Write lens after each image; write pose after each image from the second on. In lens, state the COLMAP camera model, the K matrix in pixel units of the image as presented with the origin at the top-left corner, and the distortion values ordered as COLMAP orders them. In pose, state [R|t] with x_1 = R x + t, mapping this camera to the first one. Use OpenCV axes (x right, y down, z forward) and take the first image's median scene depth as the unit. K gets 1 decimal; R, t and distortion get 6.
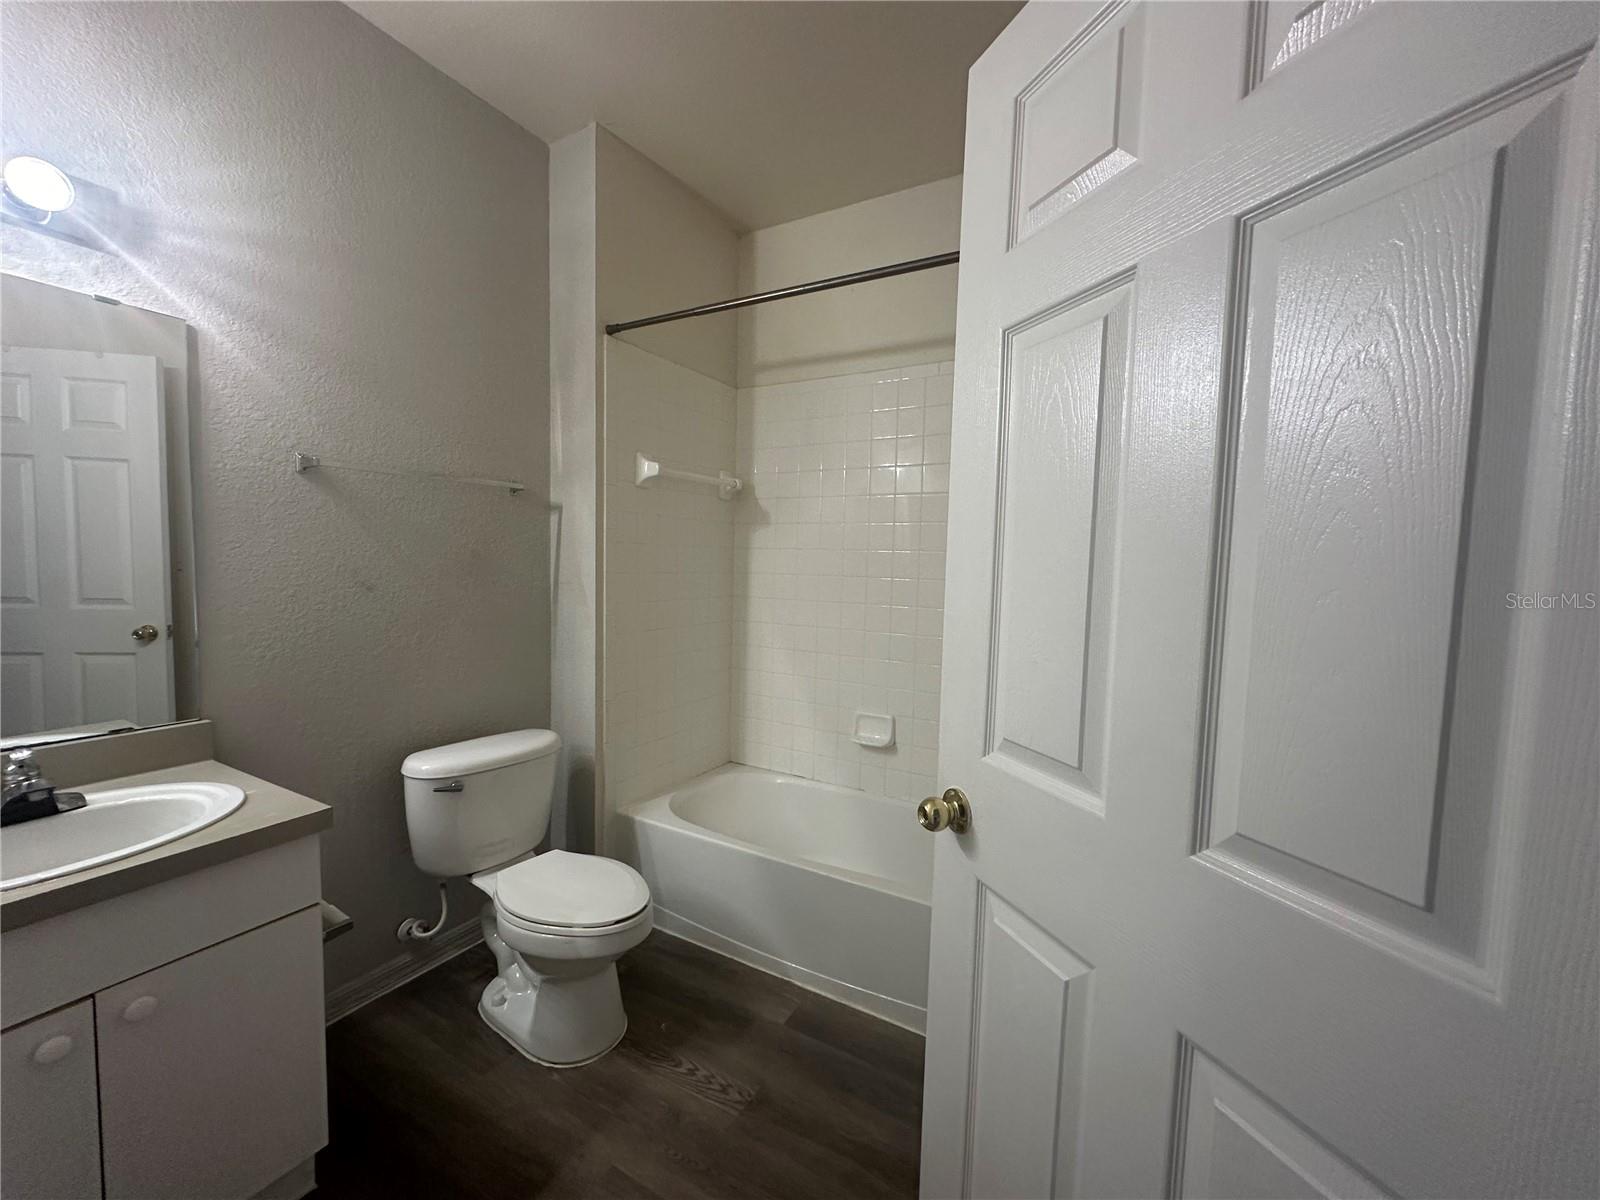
lens RADIAL K [[637.4, 0, 801.6], [0, 637.4, 602.1], [0, 0, 1]] dist [-0.001563, 0.000670]
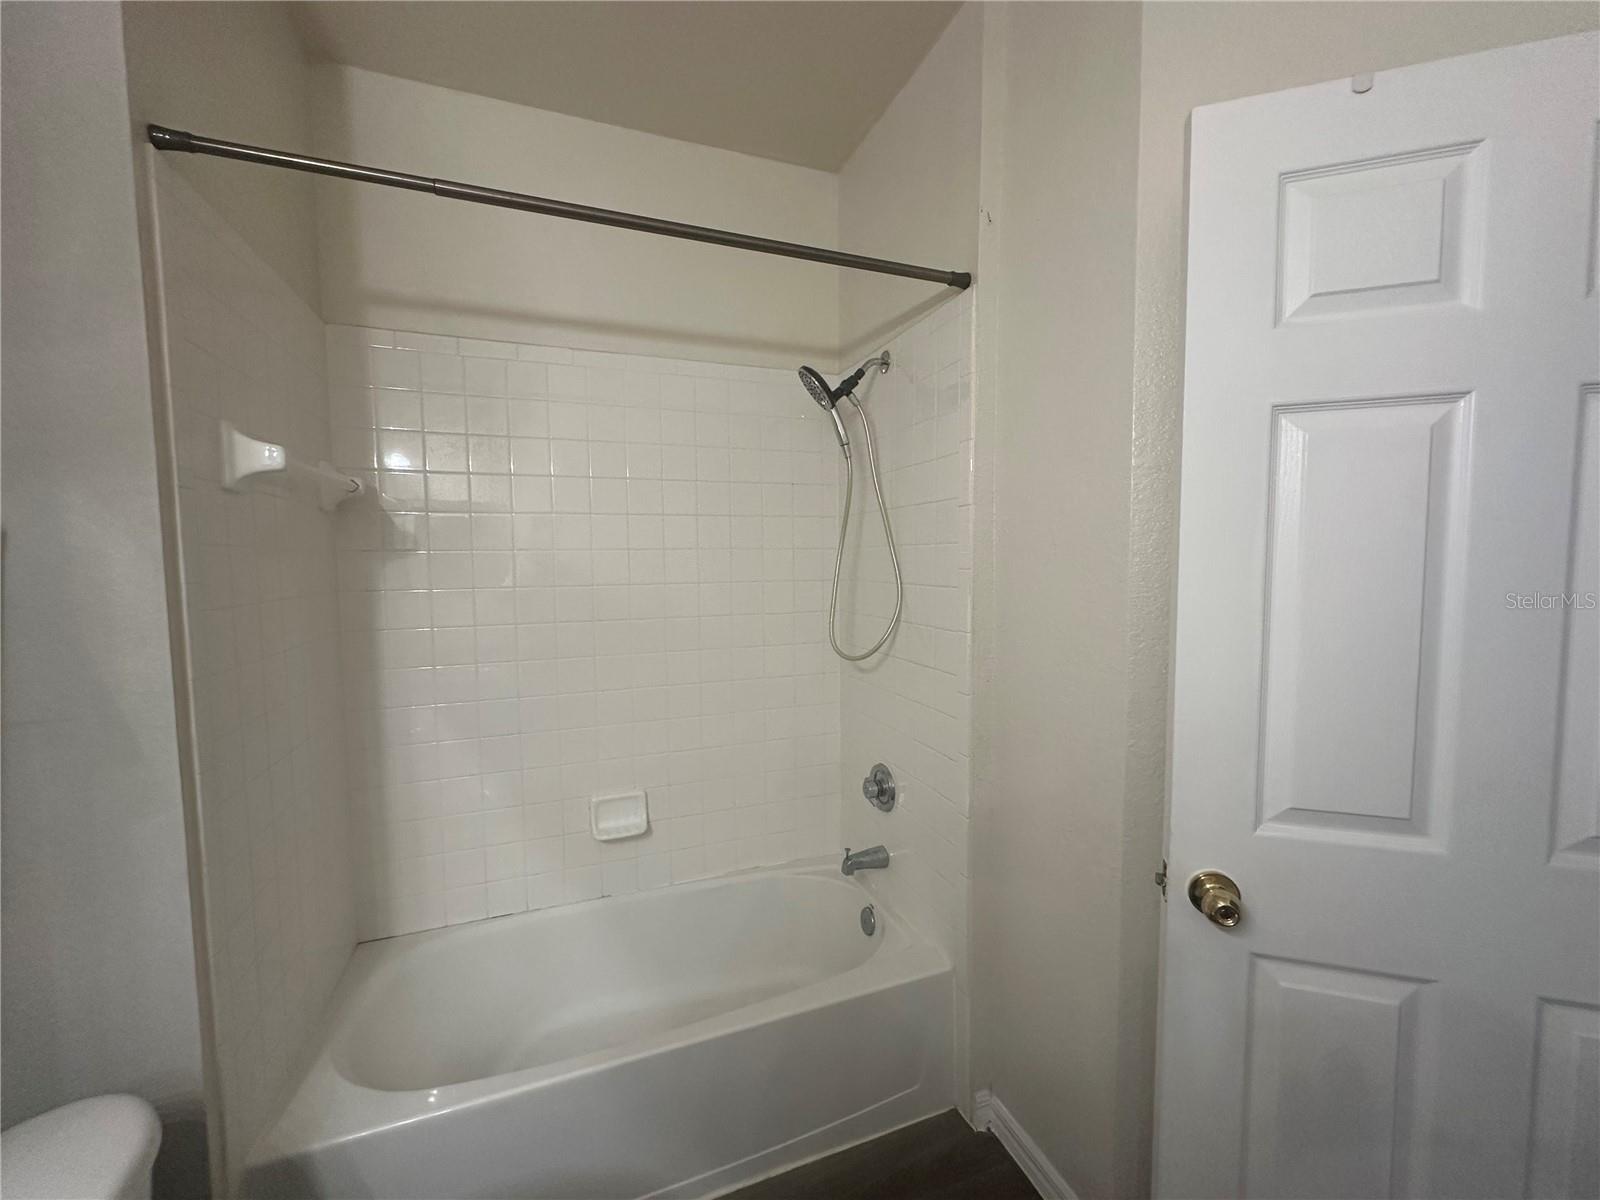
lens RADIAL K [[637.4, 0, 801.6], [0, 637.4, 602.1], [0, 0, 1]] dist [-0.001563, 0.000670]
pose [[0.635273, -0.083337, 0.767778, -0.359910], [0.076975, 0.996043, 0.044423, -0.085140], [-0.768442, 0.030879, 0.639174, 0.358768]]
